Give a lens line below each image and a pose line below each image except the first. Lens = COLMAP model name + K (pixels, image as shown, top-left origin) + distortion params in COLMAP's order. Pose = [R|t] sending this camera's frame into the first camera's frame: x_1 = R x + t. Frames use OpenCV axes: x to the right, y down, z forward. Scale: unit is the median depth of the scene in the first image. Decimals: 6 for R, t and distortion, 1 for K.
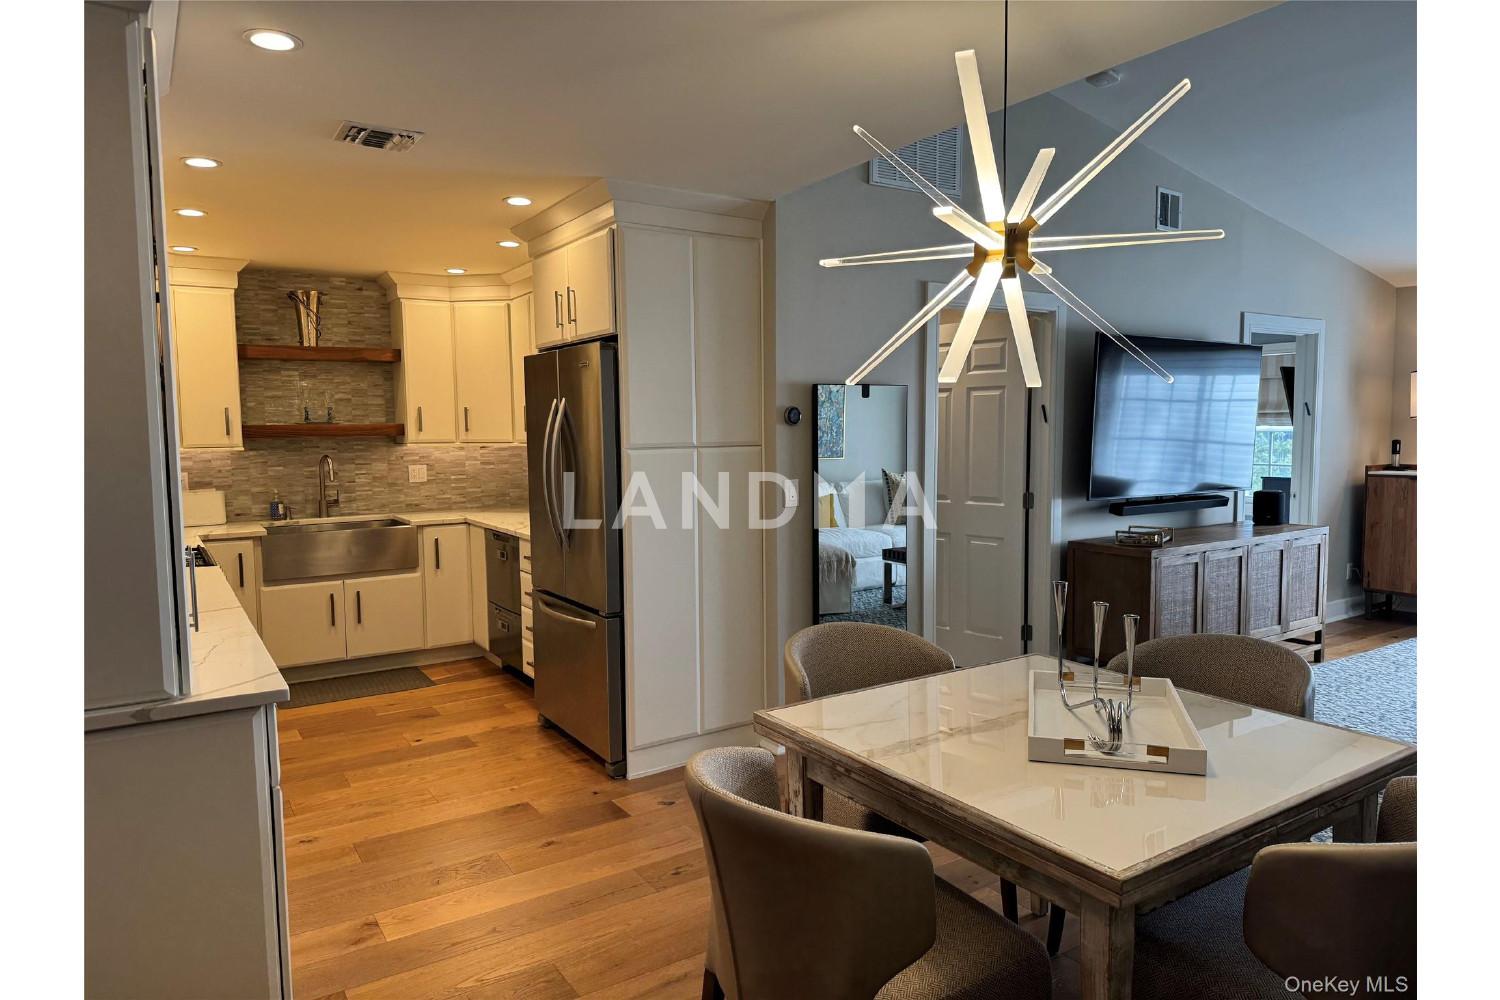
lens RADIAL K [[945.6, 0, 756.1], [0, 945.6, 503.2], [0, 0, 1]] dist [-0.002325, -0.004577]
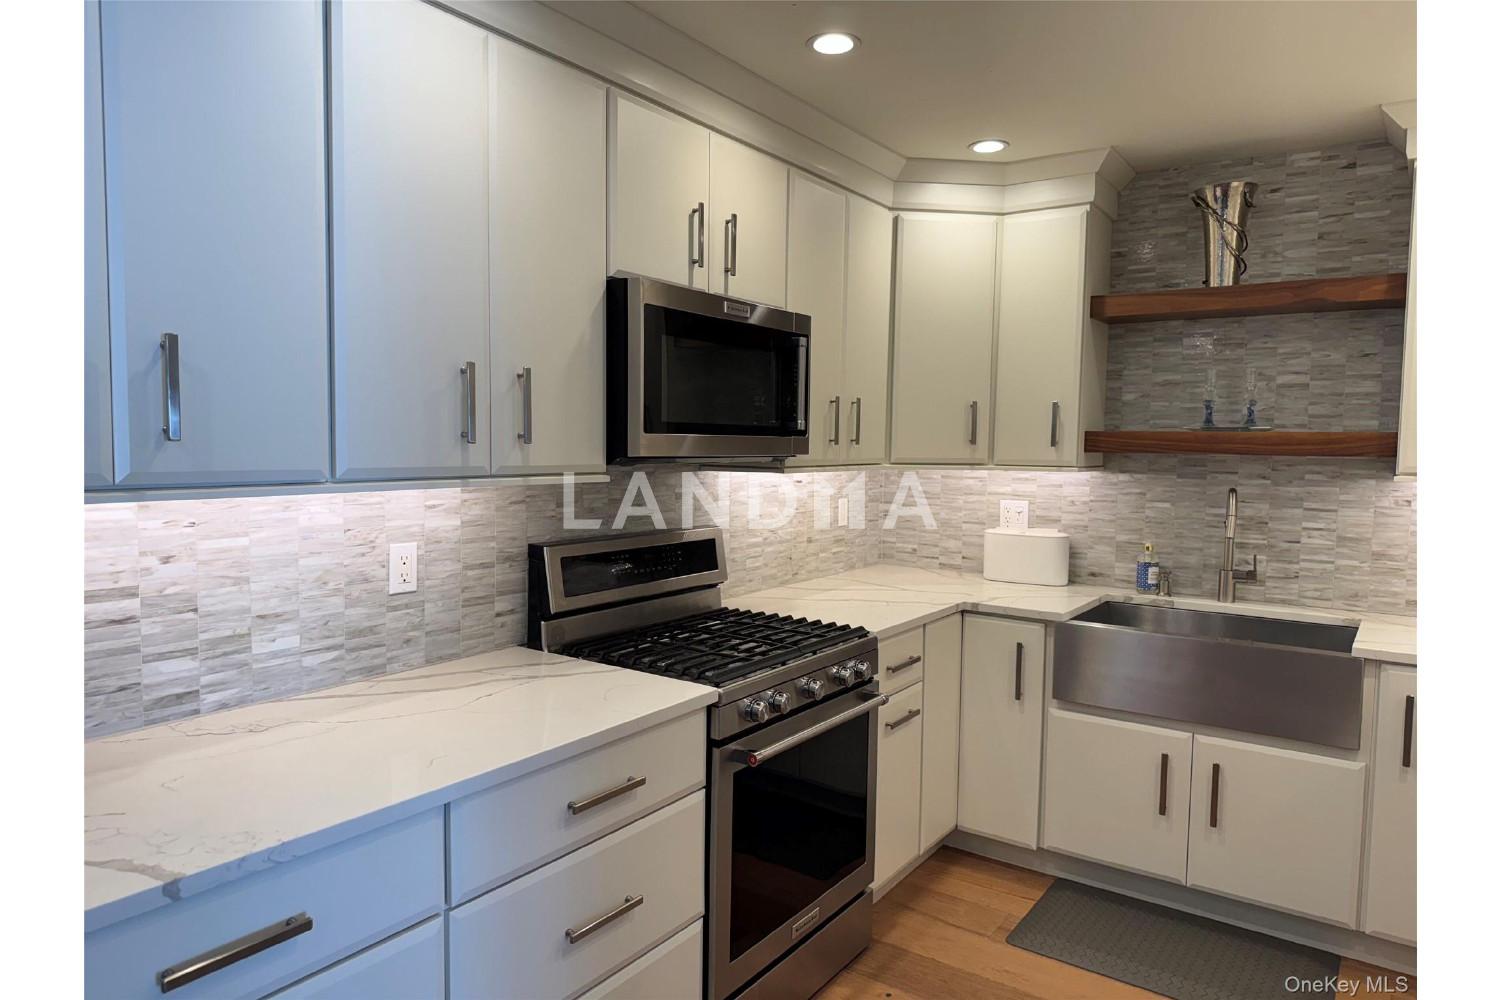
lens RADIAL K [[945.6, 0, 752.9], [0, 945.6, 504.5], [0, 0, 1]] dist [-0.002325, -0.004577]
pose [[0.367838, 0.080181, -0.926427, -0.056332], [-0.095257, 0.994284, 0.048232, -0.041793], [0.924998, 0.070507, 0.373373, 0.548117]]
